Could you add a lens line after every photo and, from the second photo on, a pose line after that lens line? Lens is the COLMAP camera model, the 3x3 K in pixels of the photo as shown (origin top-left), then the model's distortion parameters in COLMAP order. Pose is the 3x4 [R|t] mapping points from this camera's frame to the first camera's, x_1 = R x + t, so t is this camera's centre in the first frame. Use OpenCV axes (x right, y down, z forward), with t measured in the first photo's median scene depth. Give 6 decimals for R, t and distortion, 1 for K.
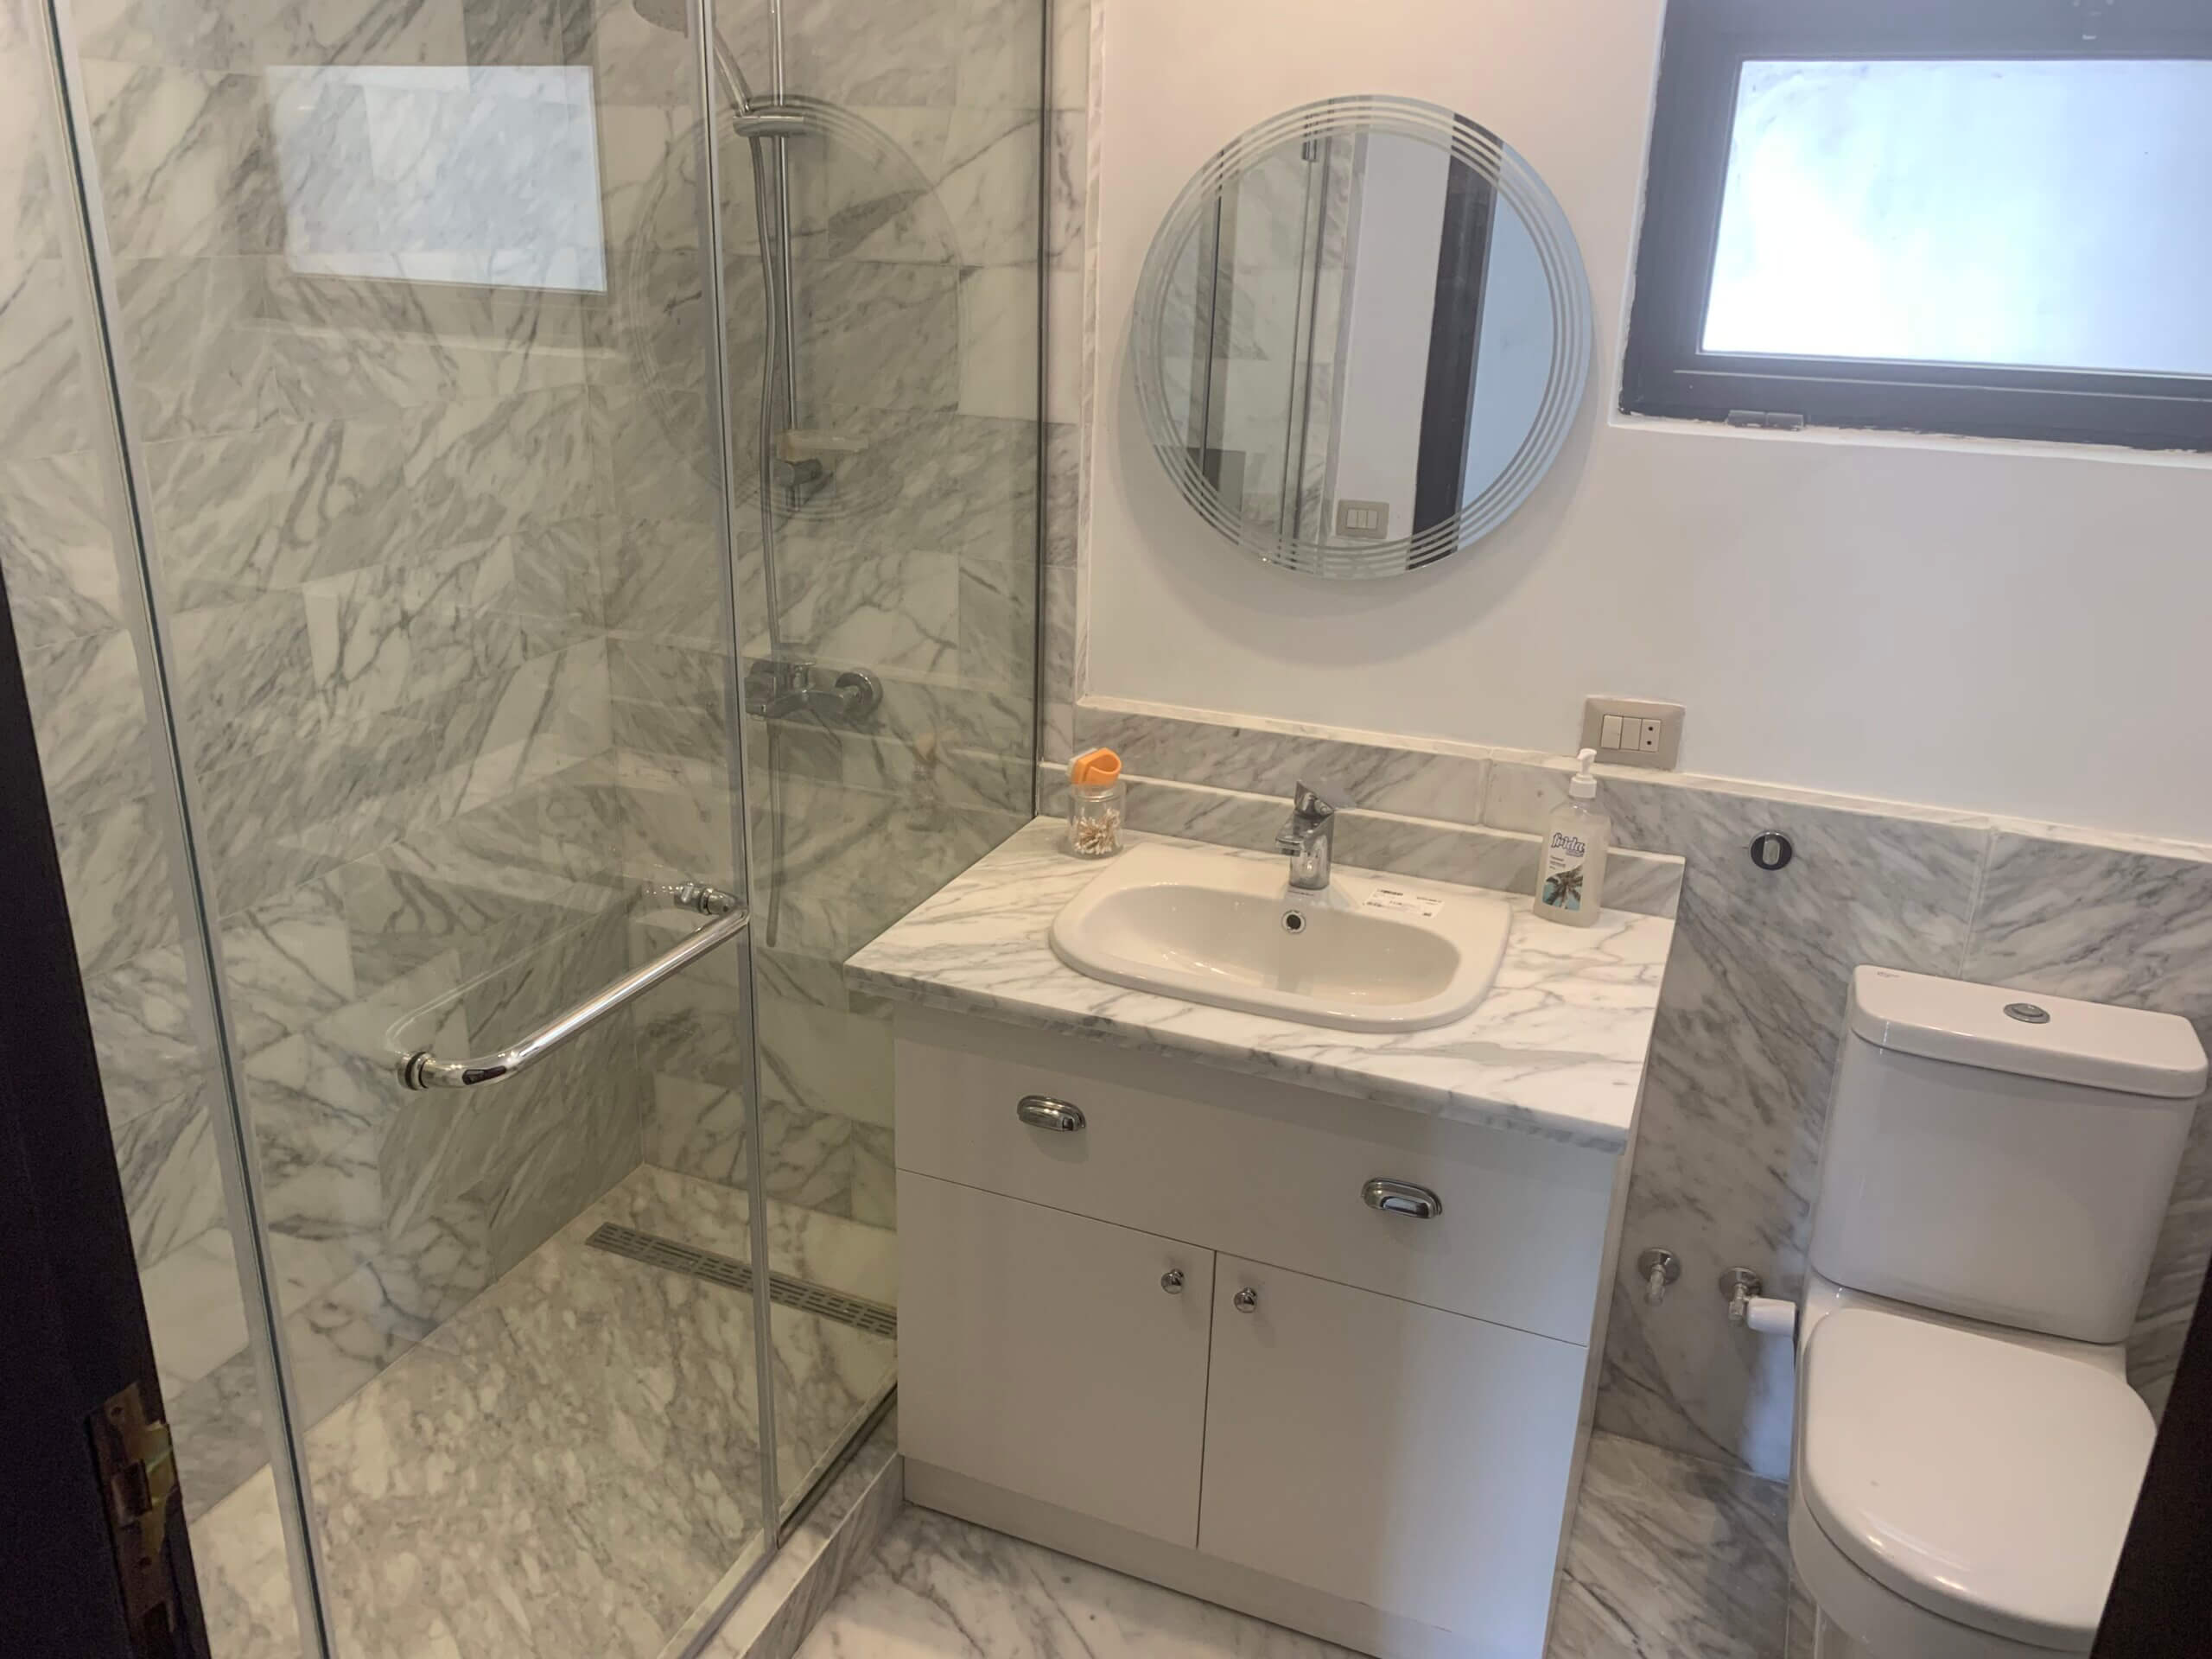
lens RADIAL K [[1685.5, 0, 1064.6], [0, 1685.5, 823.2], [0, 0, 1]] dist [0.014275, -0.012921]
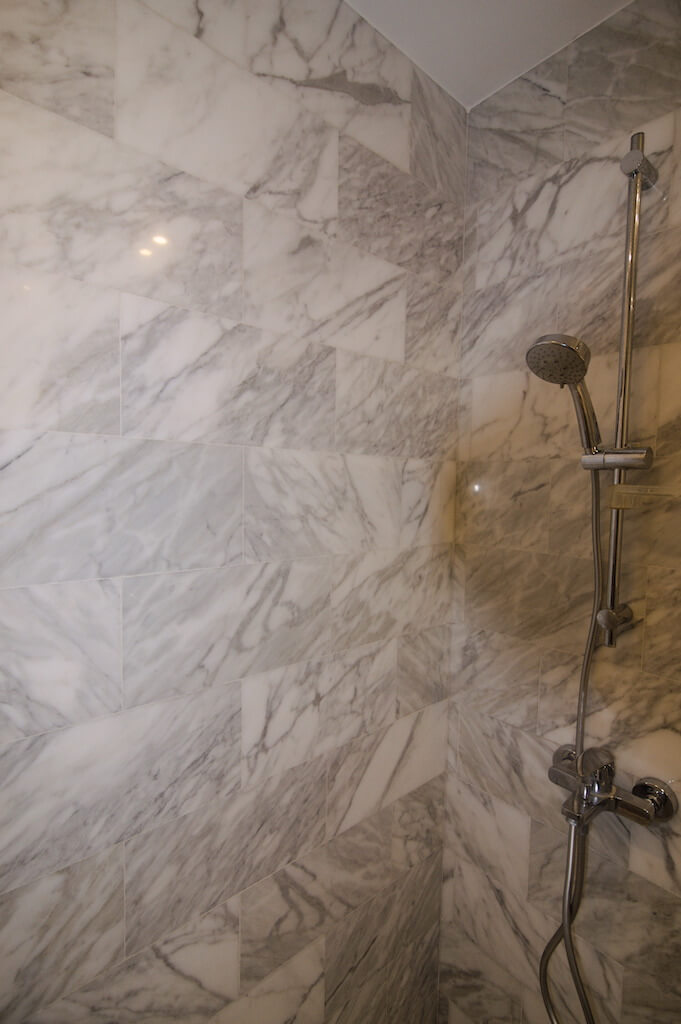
lens RADIAL K [[488.1, 0, 340.5], [0, 488.1, 512.0], [0, 0, 1]] dist [-0.014568, -0.000214]
pose [[0.898457, 0.015824, -0.438776, -0.207369], [-0.150447, 0.949946, -0.273804, -0.169491], [0.412481, 0.312013, 0.855866, 0.643329]]
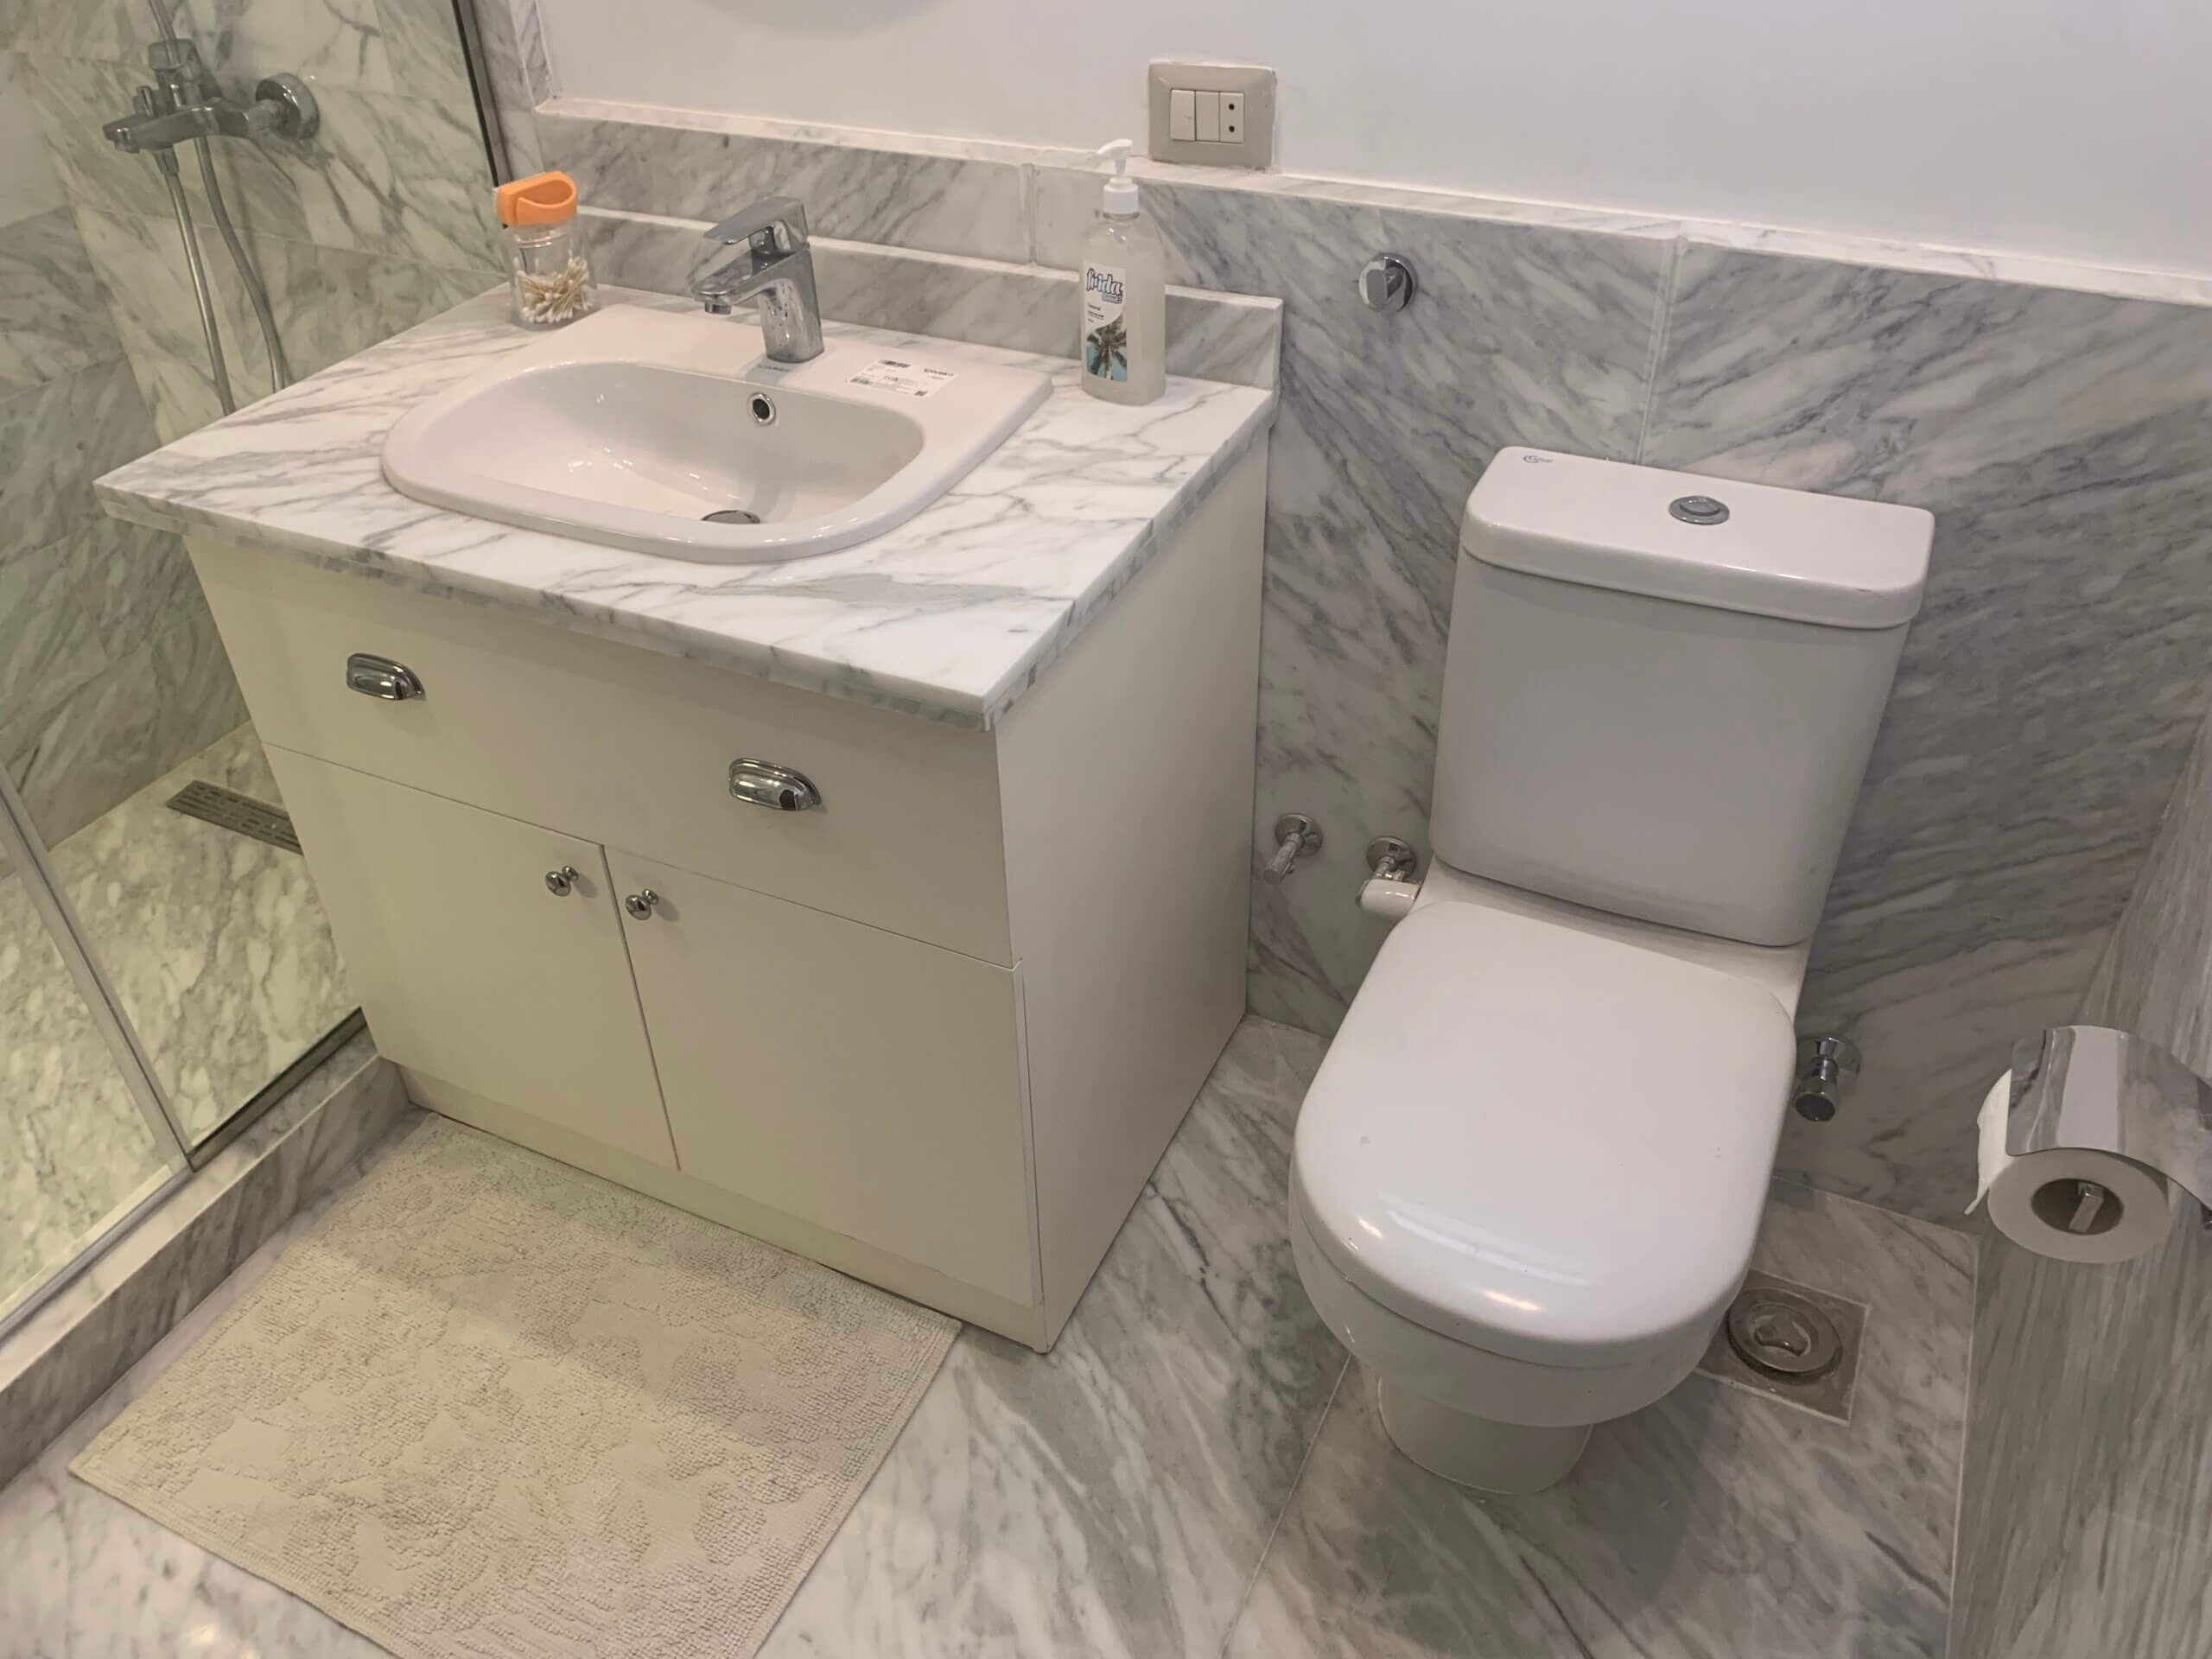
lens RADIAL K [[1685.5, 0, 1064.6], [0, 1685.5, 823.2], [0, 0, 1]] dist [0.014275, -0.012921]
pose [[0.997272, -0.010300, -0.073095, 0.318987], [0.031249, 0.956018, 0.291637, 0.020543], [0.066877, -0.293126, 0.953732, 0.243675]]
